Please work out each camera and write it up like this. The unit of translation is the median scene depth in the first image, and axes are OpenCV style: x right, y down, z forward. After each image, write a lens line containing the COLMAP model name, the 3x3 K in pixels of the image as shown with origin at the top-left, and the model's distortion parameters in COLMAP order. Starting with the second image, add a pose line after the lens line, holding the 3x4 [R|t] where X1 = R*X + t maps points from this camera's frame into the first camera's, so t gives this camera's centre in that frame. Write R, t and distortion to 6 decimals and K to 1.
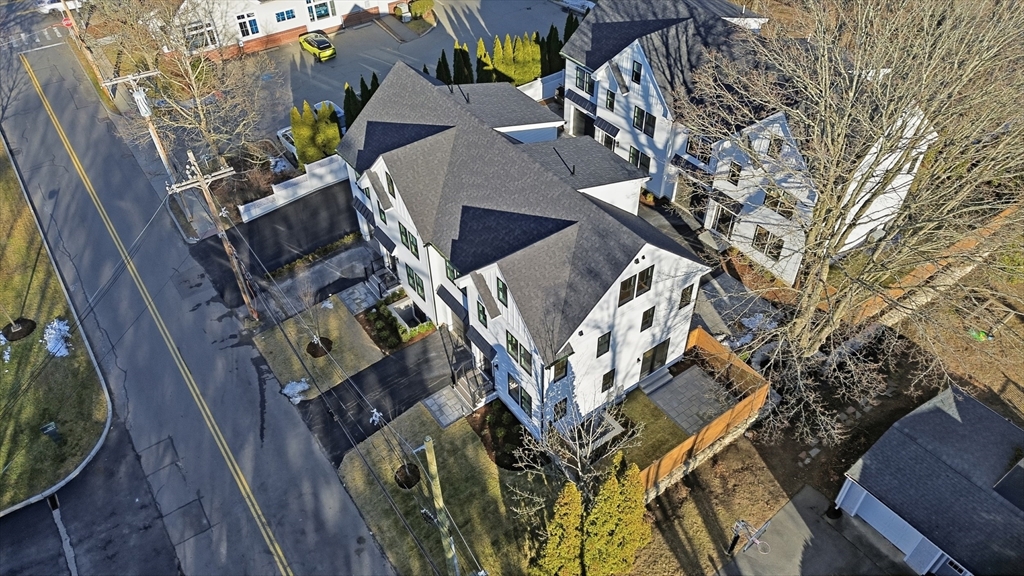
lens RADIAL K [[721.6, 0, 512.0], [0, 721.6, 288.0], [0, 0, 1]] dist [0.072657, -0.079325]
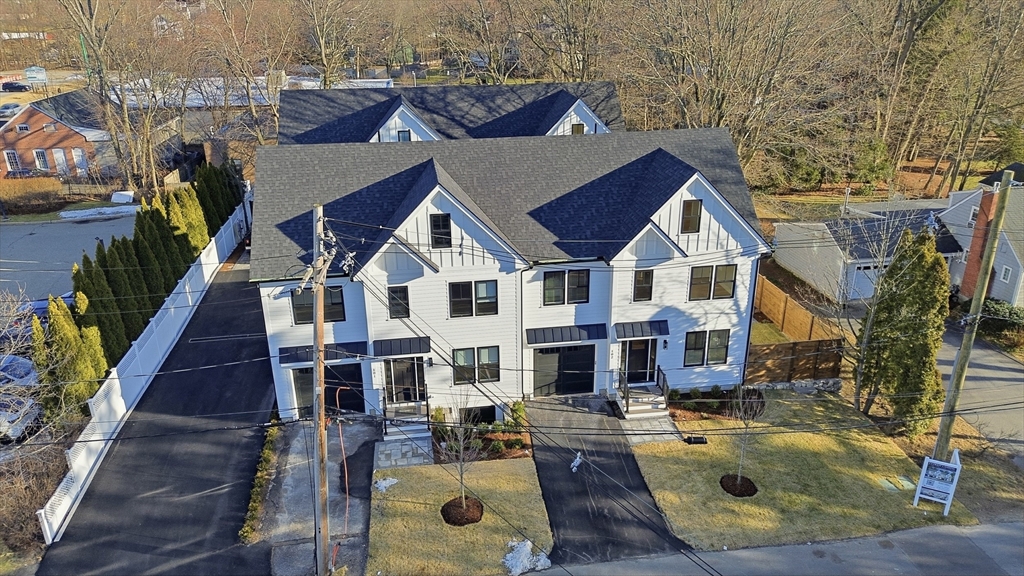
lens RADIAL K [[712.8, 0, 512.0], [0, 712.8, 288.0], [0, 0, 1]] dist [0.077108, -0.073621]
pose [[0.463477, -0.323226, 0.825054, -0.541115], [0.609304, 0.792295, -0.031886, -0.019963], [-0.643380, 0.517487, 0.564153, 0.405565]]
